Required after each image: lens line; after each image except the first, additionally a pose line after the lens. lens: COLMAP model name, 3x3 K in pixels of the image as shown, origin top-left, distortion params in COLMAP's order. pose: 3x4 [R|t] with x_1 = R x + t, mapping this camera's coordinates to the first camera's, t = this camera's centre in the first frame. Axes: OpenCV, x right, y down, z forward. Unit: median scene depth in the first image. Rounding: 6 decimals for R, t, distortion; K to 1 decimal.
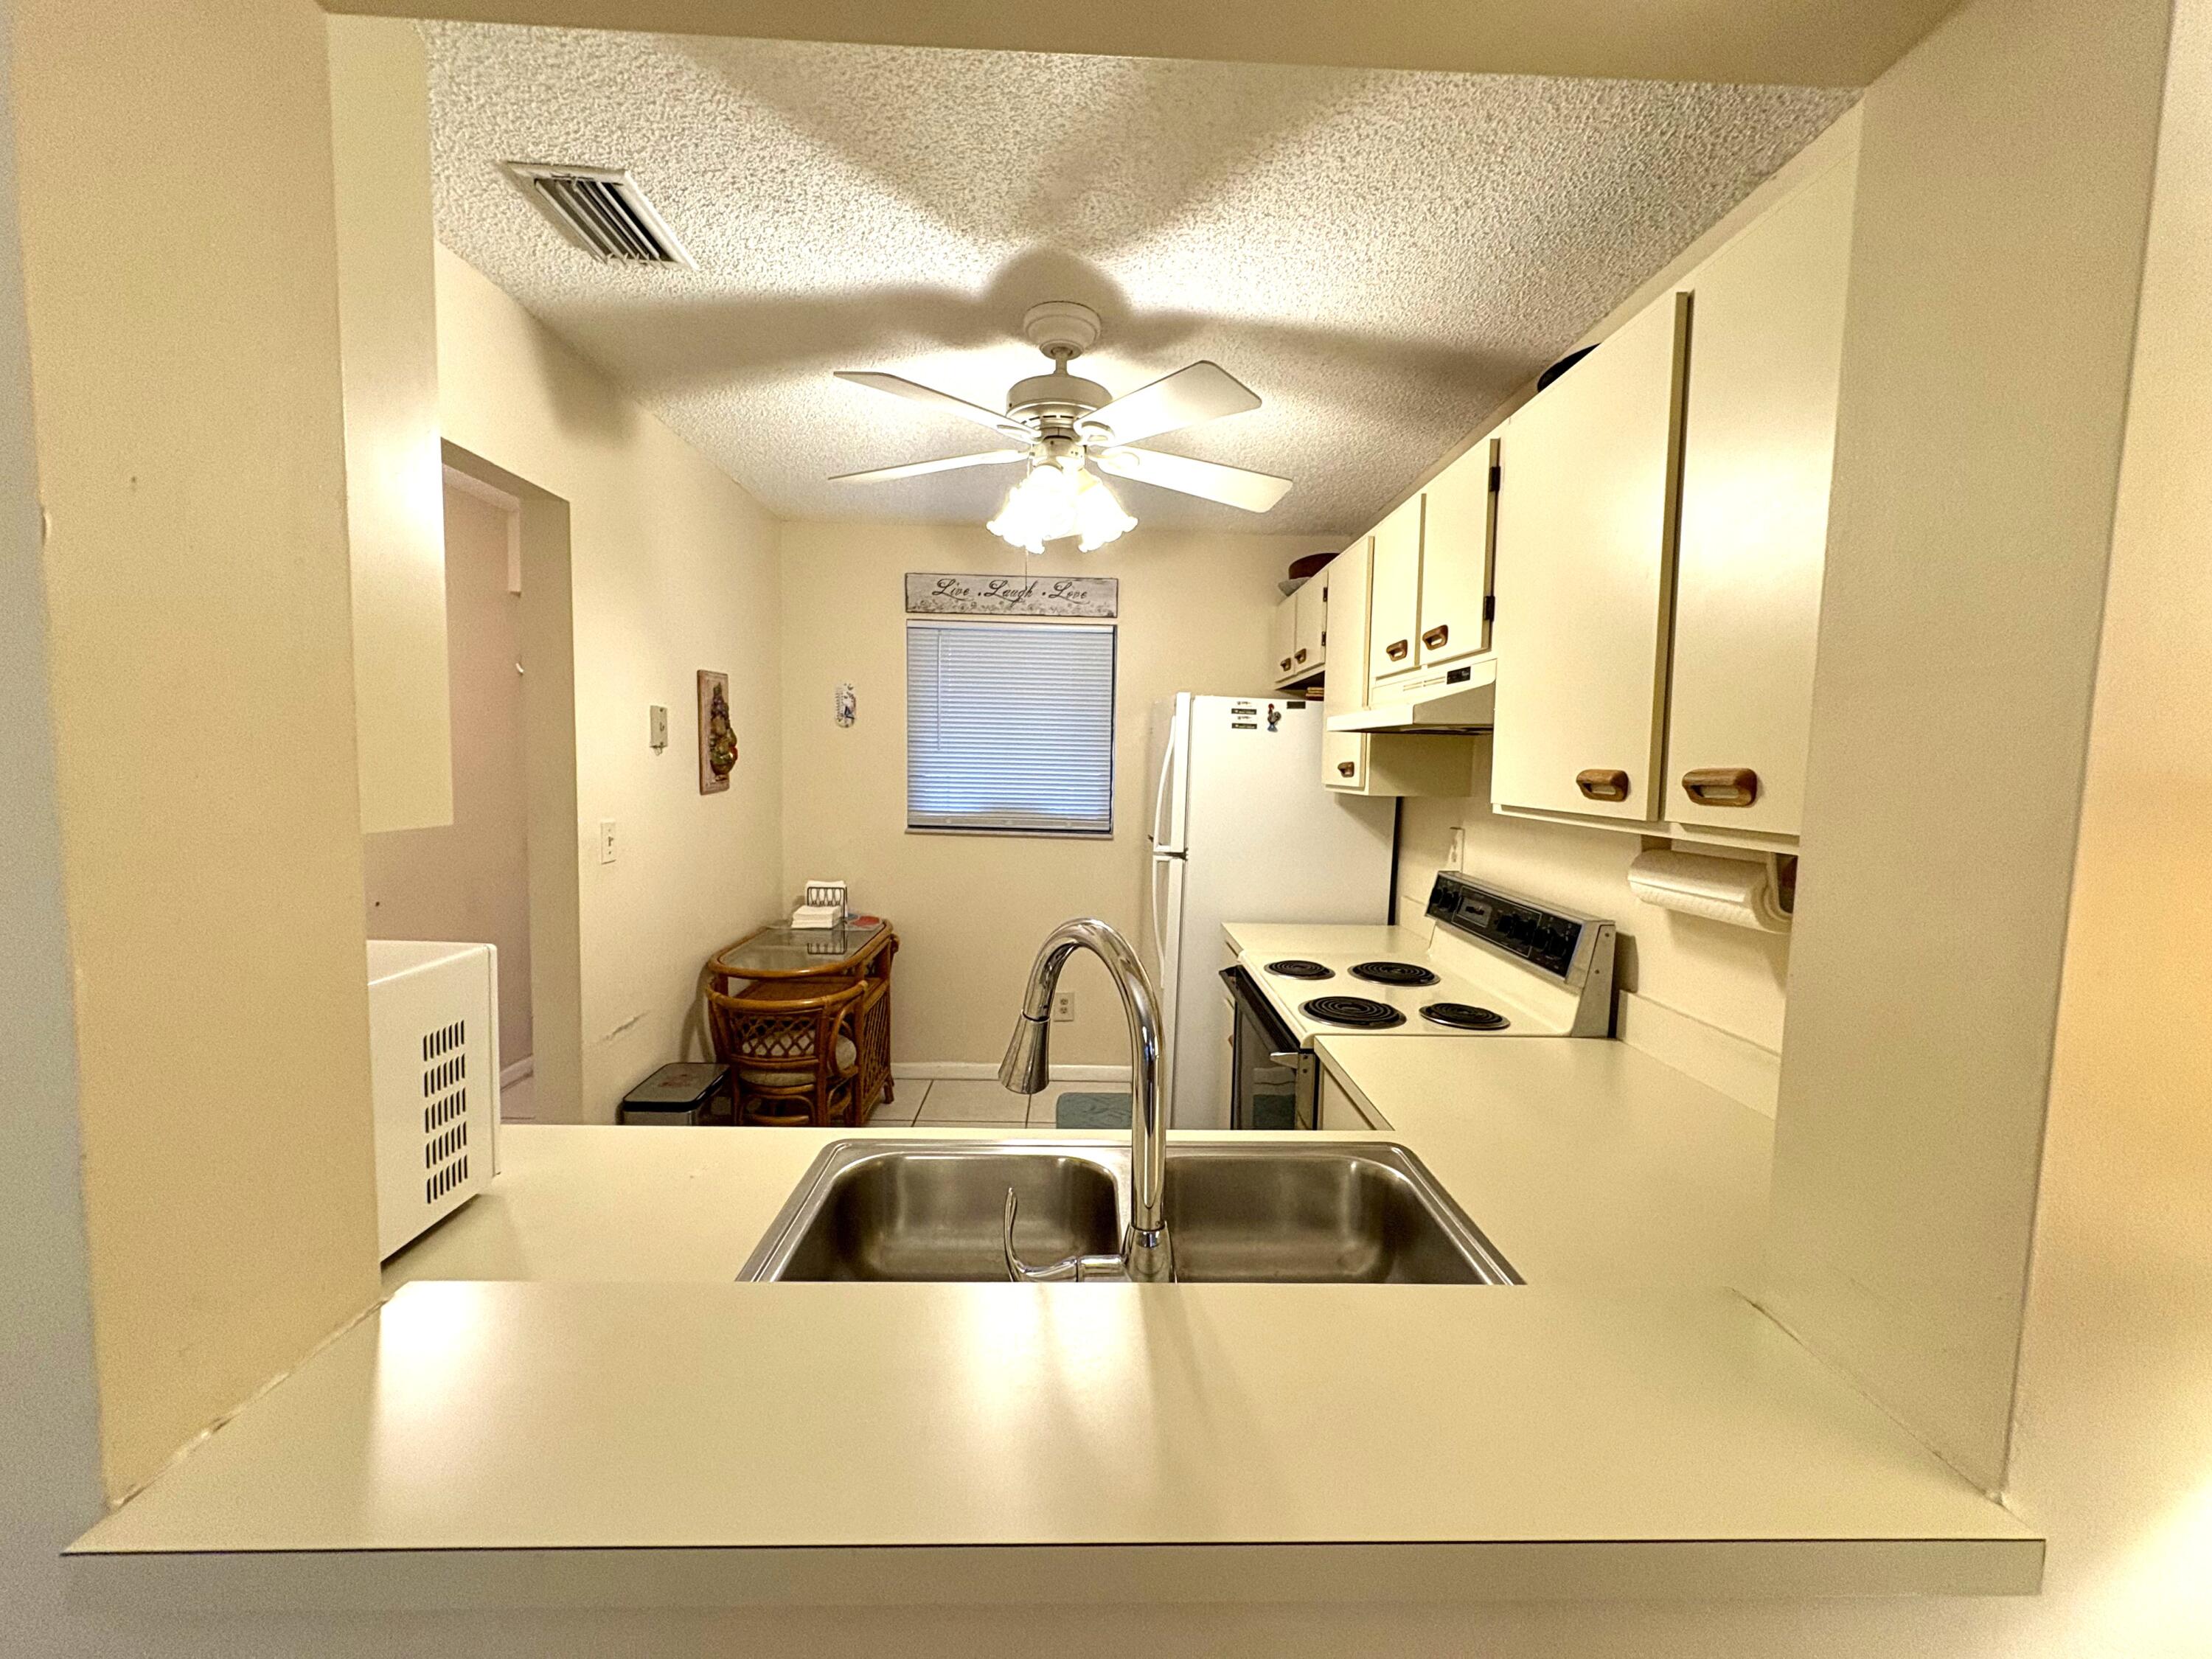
lens RADIAL K [[890.4, 0, 1105.5], [0, 890.4, 831.7], [0, 0, 1]] dist [0.001865, -0.000013]
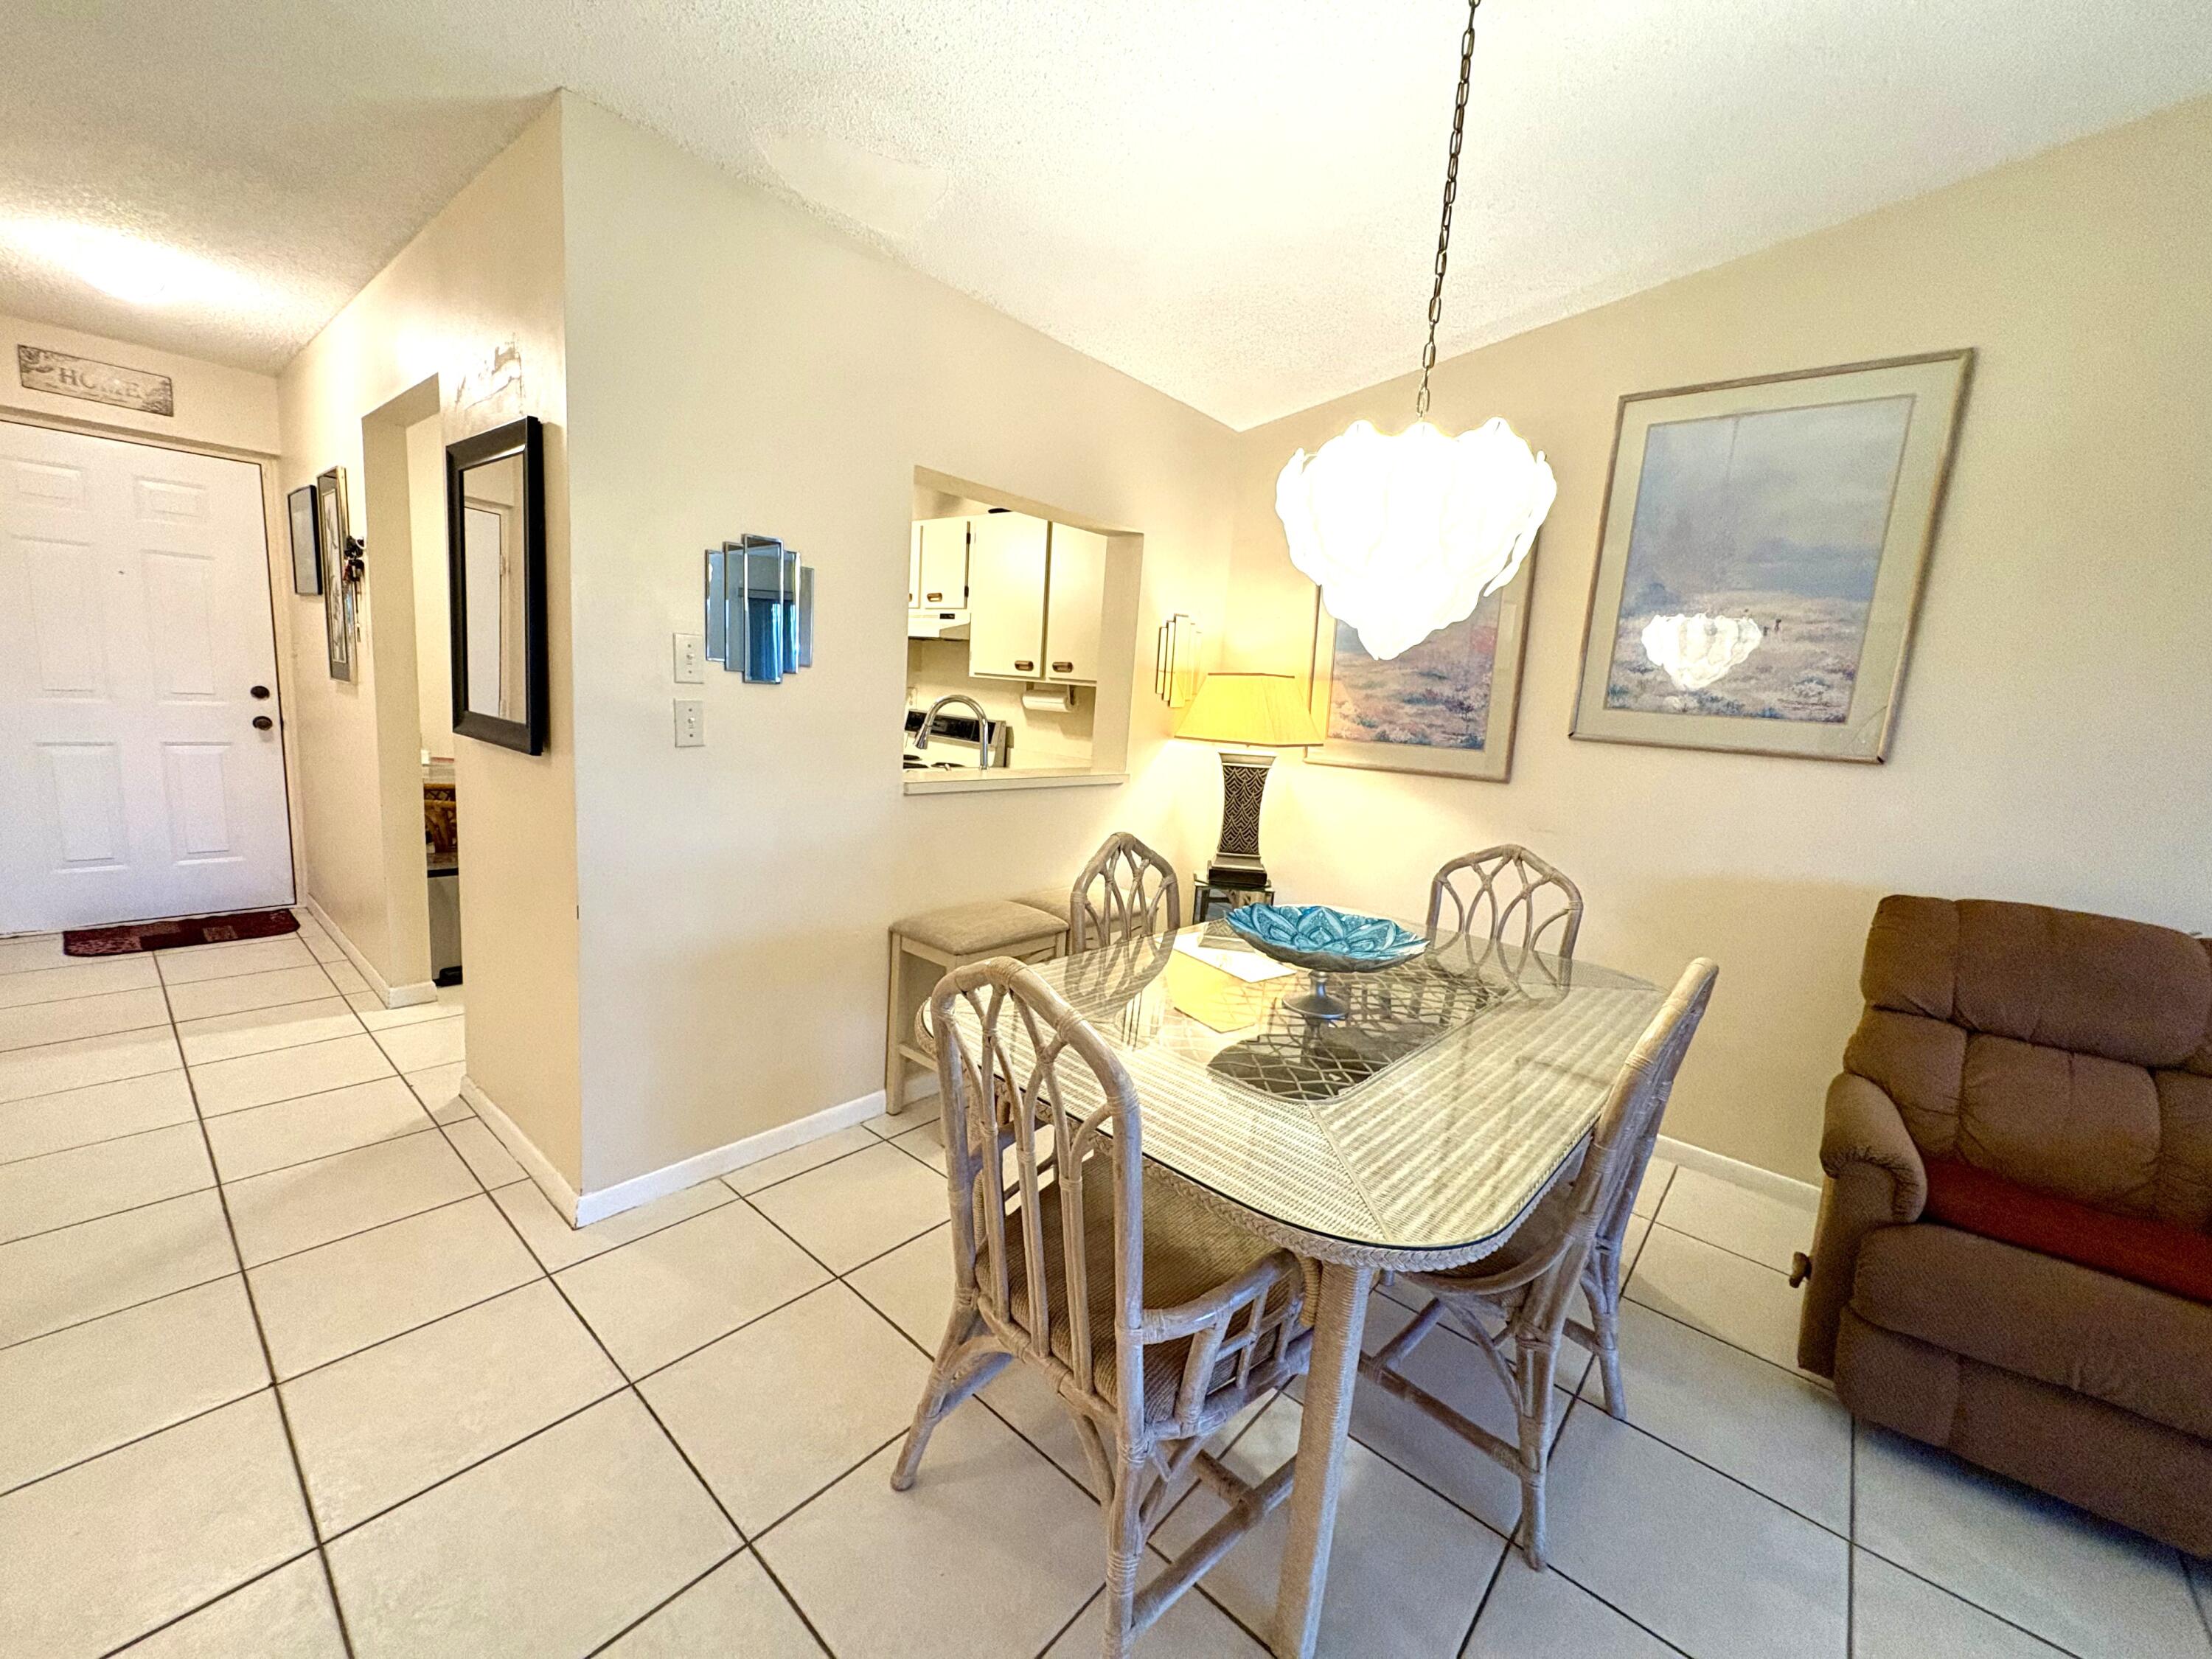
lens RADIAL K [[882.3, 0, 1106.0], [0, 882.3, 829.5], [0, 0, 1]] dist [-0.000343, 0.000019]
pose [[0.676738, -0.089179, 0.730802, -1.148202], [-0.001537, 0.992463, 0.122532, 0.101998], [-0.736222, -0.084045, 0.671501, -0.972595]]
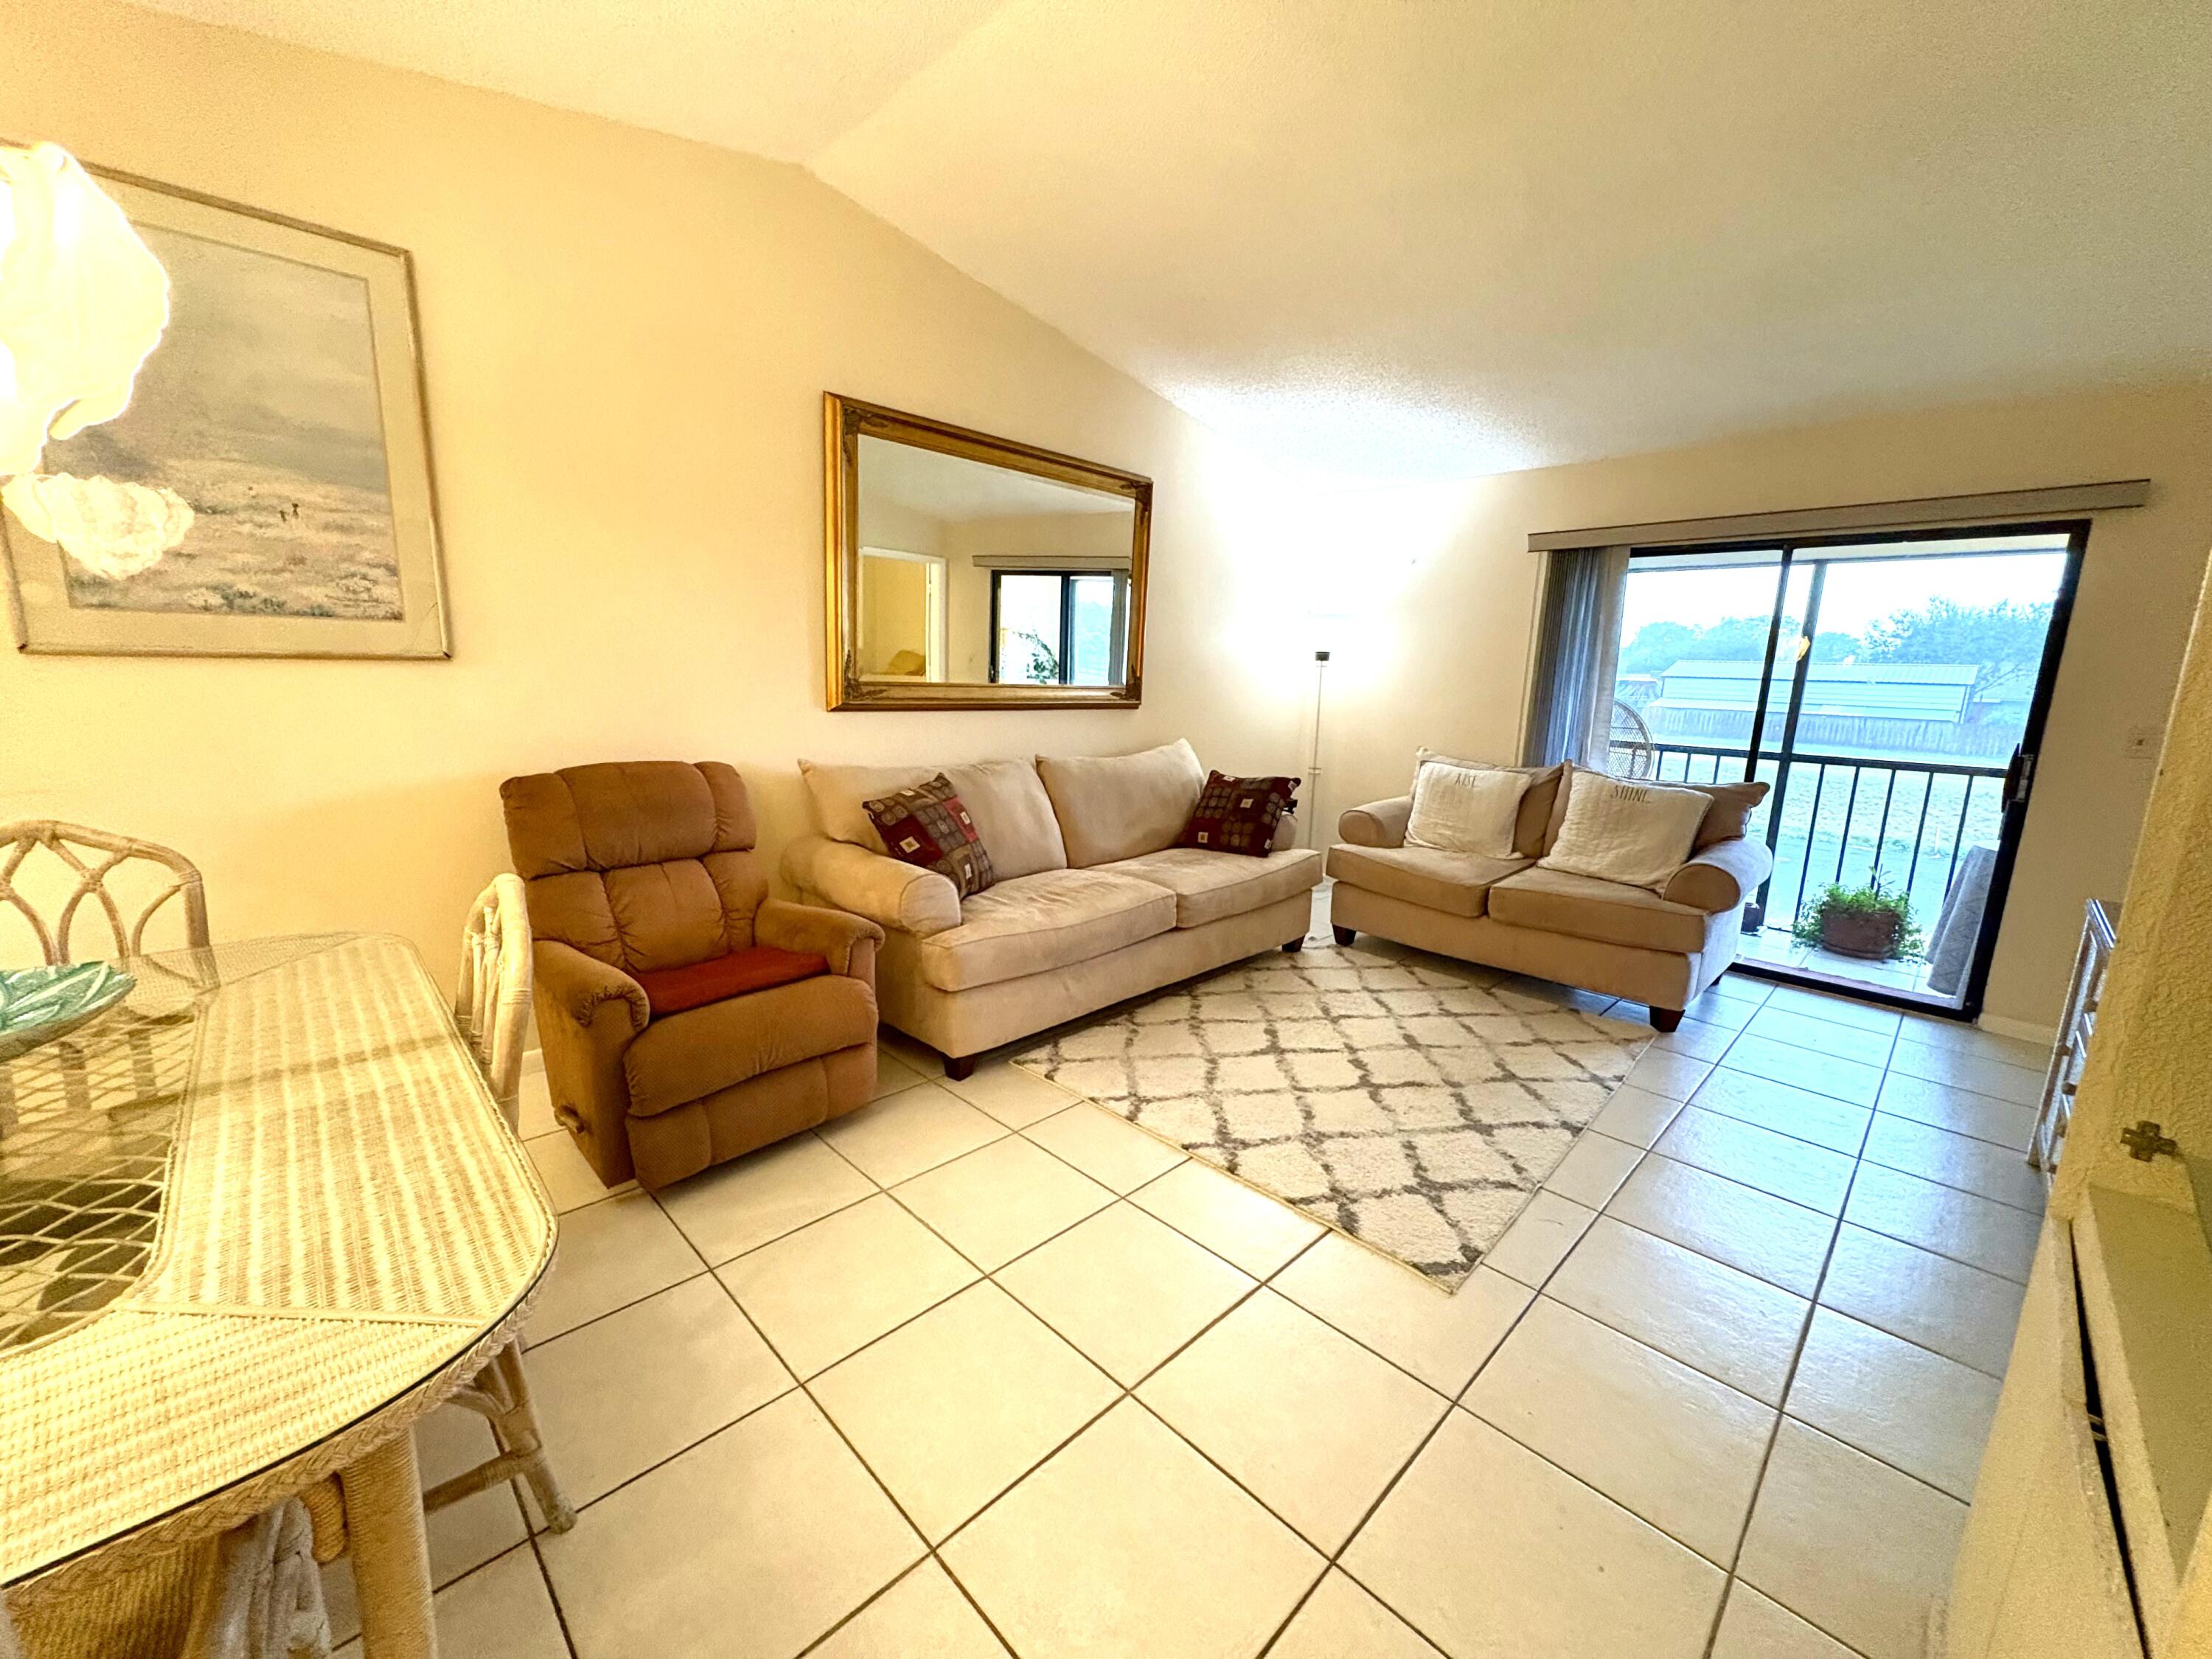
lens RADIAL K [[882.3, 0, 1106.0], [0, 882.3, 829.5], [0, 0, 1]] dist [-0.000343, 0.000019]
pose [[-0.678880, -0.178635, 0.712188, -1.119412], [0.013022, 0.966872, 0.254929, 0.083235], [-0.734134, 0.182340, -0.654064, -0.727941]]
